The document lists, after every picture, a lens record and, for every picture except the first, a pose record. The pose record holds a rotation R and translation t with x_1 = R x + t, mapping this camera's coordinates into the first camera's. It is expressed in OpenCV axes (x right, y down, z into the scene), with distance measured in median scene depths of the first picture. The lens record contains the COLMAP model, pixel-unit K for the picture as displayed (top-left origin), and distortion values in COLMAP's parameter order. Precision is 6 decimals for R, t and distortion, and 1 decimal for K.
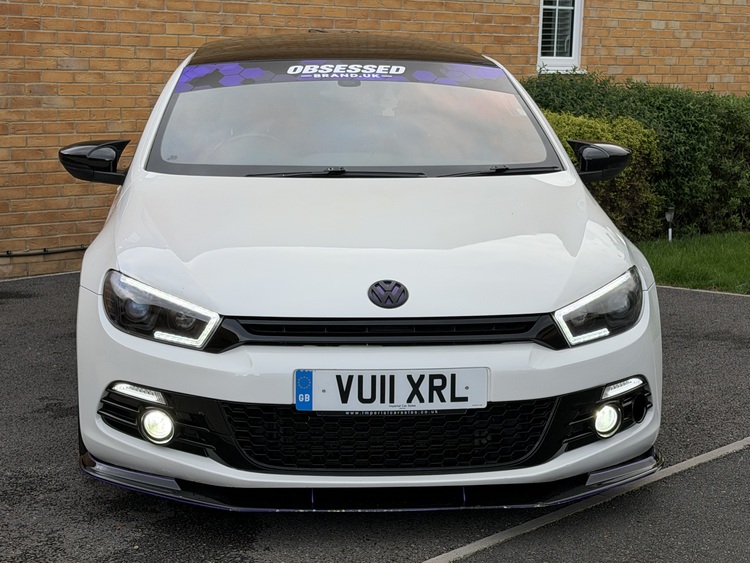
lens RADIAL K [[1635.1, 0, 375.0], [0, 1635.1, 281.5], [0, 0, 1]] dist [0.183453, 0.008286]
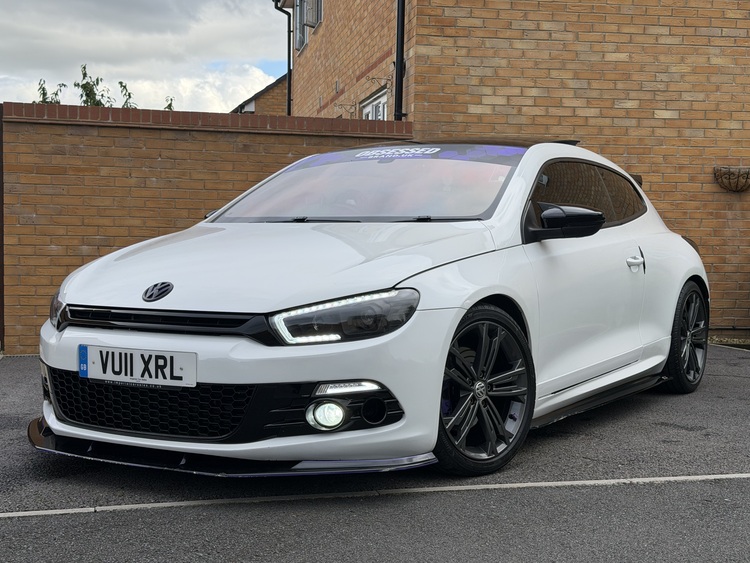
lens RADIAL K [[1127.5, 0, 354.6], [0, 1127.5, 278.9], [0, 0, 1]] dist [0.197971, -0.383367]
pose [[0.794498, 0.020994, -0.606904, 0.661867], [-0.087152, 0.992998, -0.079742, 0.054640], [0.600980, 0.116248, 0.790765, 0.408622]]
